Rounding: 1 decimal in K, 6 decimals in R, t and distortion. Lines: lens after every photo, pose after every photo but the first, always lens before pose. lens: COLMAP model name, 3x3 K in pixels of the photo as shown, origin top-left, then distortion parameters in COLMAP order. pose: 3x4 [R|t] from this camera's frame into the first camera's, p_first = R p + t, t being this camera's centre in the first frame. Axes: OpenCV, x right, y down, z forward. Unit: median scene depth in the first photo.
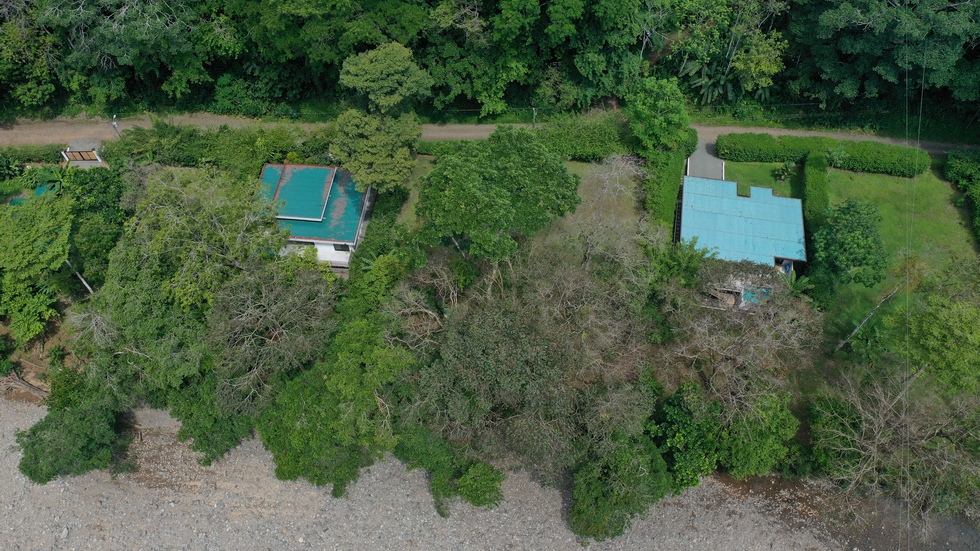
lens RADIAL K [[766.9, 0, 488.0], [0, 766.9, 276.4], [0, 0, 1]] dist [-0.003430, -0.003693]
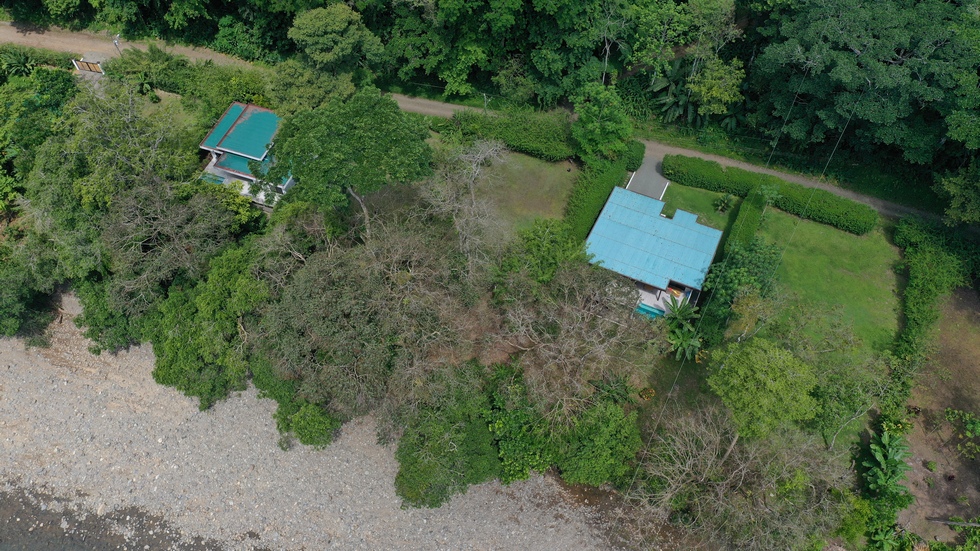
lens RADIAL K [[766.9, 0, 488.0], [0, 766.9, 276.4], [0, 0, 1]] dist [-0.003430, -0.003693]
pose [[0.968990, 0.206796, -0.135255, 0.254087], [-0.206969, 0.978262, 0.012934, 0.005602], [0.134990, 0.015460, 0.990726, -0.012918]]
